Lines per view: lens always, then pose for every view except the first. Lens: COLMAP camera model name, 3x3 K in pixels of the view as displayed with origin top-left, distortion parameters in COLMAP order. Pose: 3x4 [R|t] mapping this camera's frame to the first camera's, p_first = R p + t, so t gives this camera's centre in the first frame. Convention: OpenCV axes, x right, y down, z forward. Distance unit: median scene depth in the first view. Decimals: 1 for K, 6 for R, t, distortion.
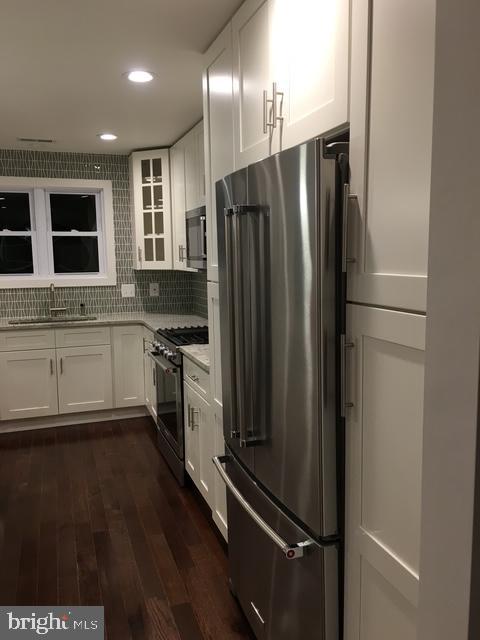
lens RADIAL K [[552.2, 0, 243.1], [0, 552.2, 319.6], [0, 0, 1]] dist [0.063999, -0.008742]
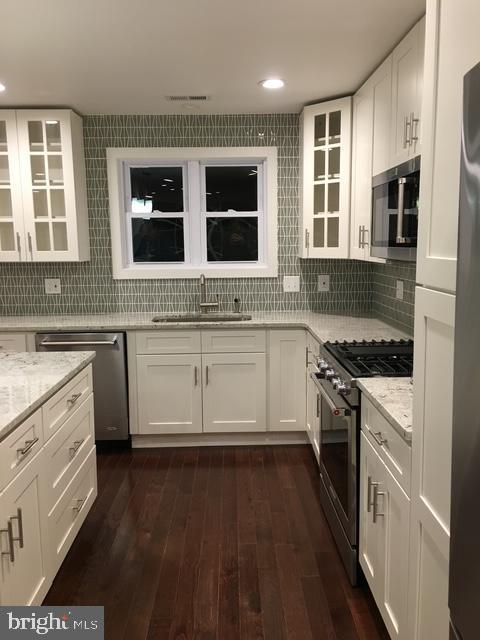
lens RADIAL K [[552.2, 0, 241.0], [0, 552.2, 319.9], [0, 0, 1]] dist [0.063999, -0.008742]
pose [[0.952339, 0.045283, -0.301662, -0.035525], [-0.037639, 0.998807, 0.031105, -0.025285], [0.302710, -0.018269, 0.952908, 0.233512]]
